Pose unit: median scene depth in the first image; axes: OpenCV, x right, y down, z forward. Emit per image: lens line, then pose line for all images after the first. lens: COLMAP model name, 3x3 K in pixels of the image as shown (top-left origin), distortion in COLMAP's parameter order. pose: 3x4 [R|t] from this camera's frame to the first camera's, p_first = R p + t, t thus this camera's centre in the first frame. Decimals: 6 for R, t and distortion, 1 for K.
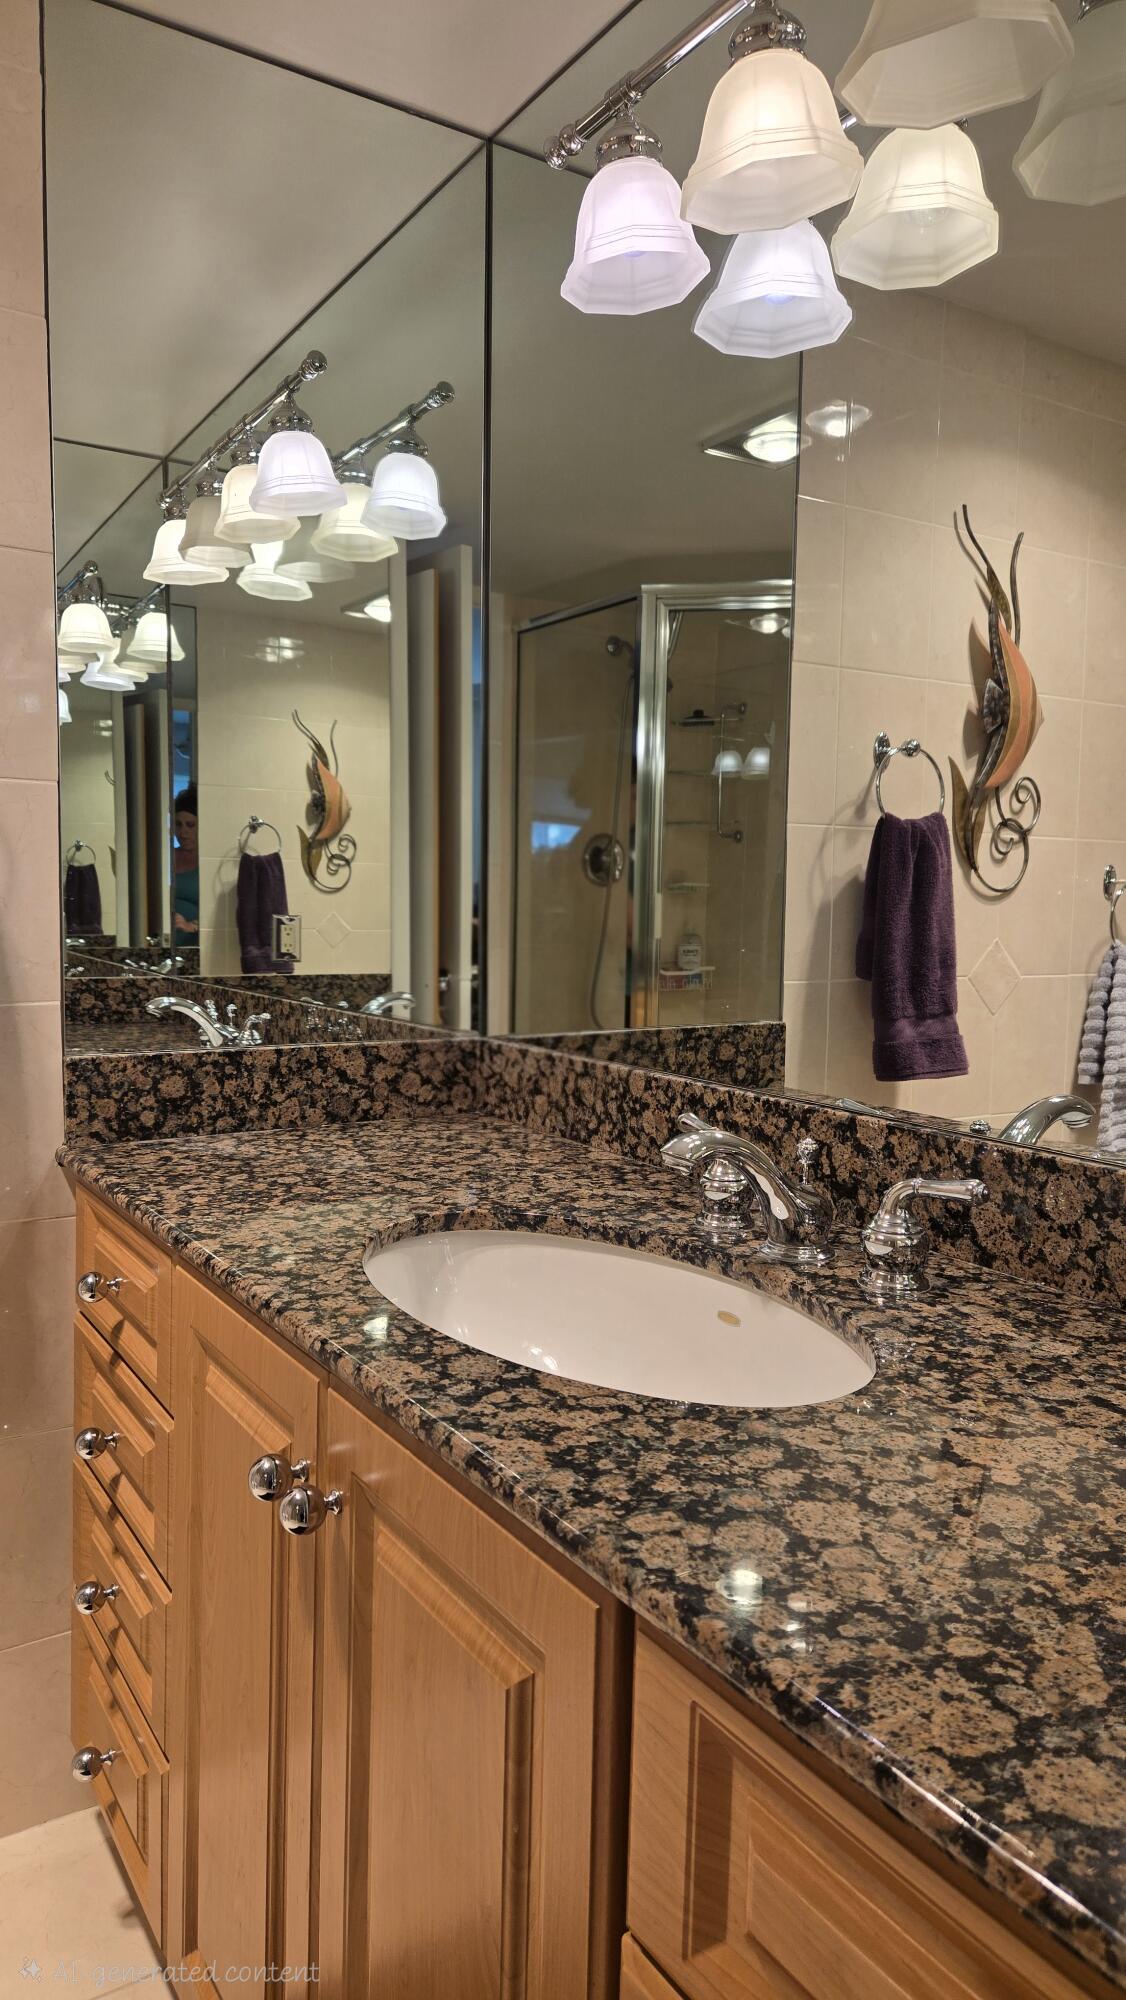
lens RADIAL K [[1310.6, 0, 563.0], [0, 1310.6, 1000.0], [0, 0, 1]] dist [0.078376, -0.062621]
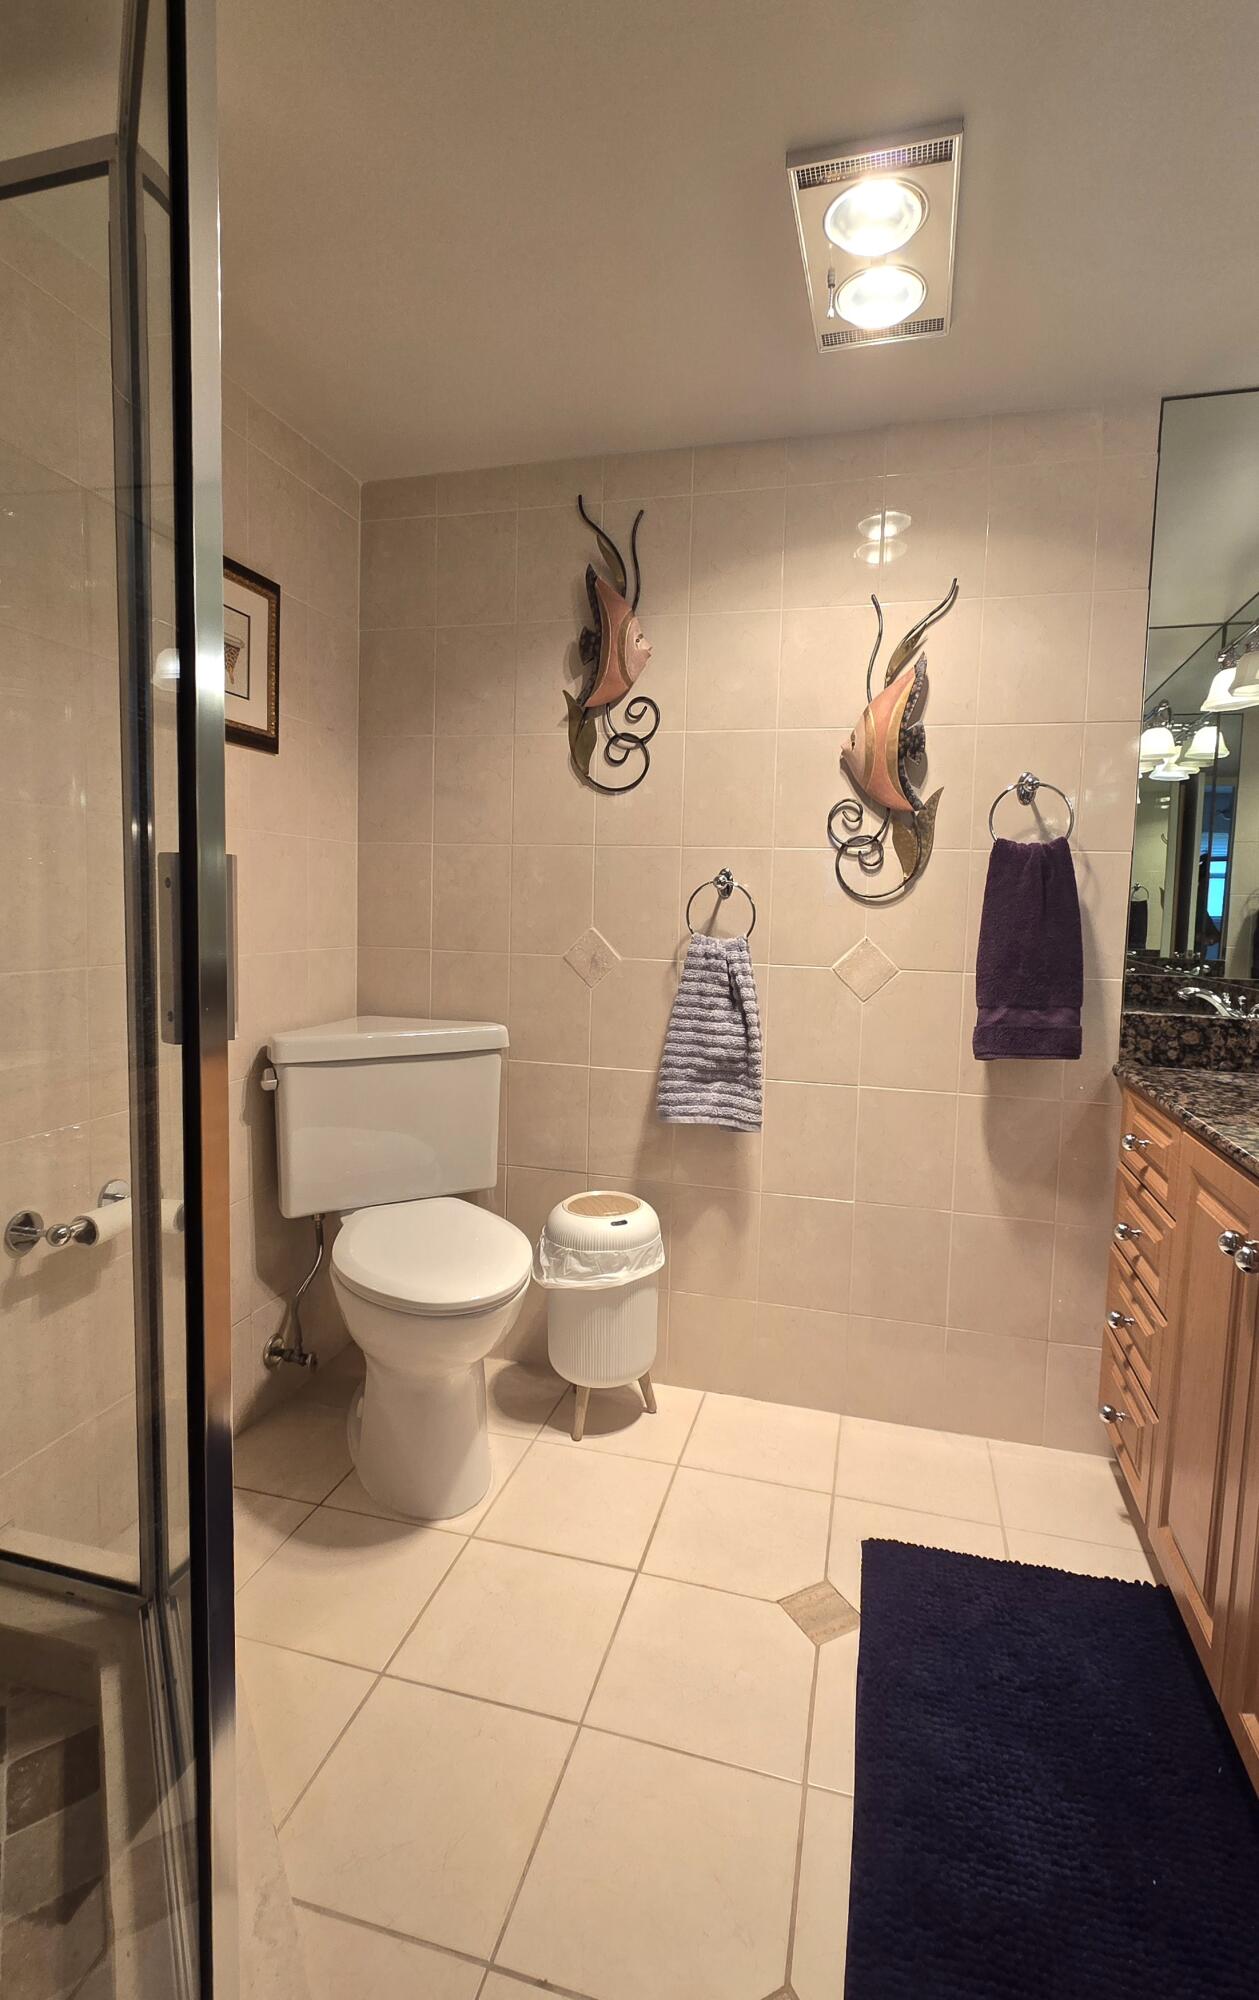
lens RADIAL K [[927.5, 0, 636.2], [0, 927.5, 981.7], [0, 0, 1]] dist [-0.000726, -0.000209]
pose [[0.667251, 0.060690, -0.742356, 0.087536], [-0.071681, 0.997281, 0.017102, 0.027558], [0.741375, 0.041801, 0.669787, -0.259045]]
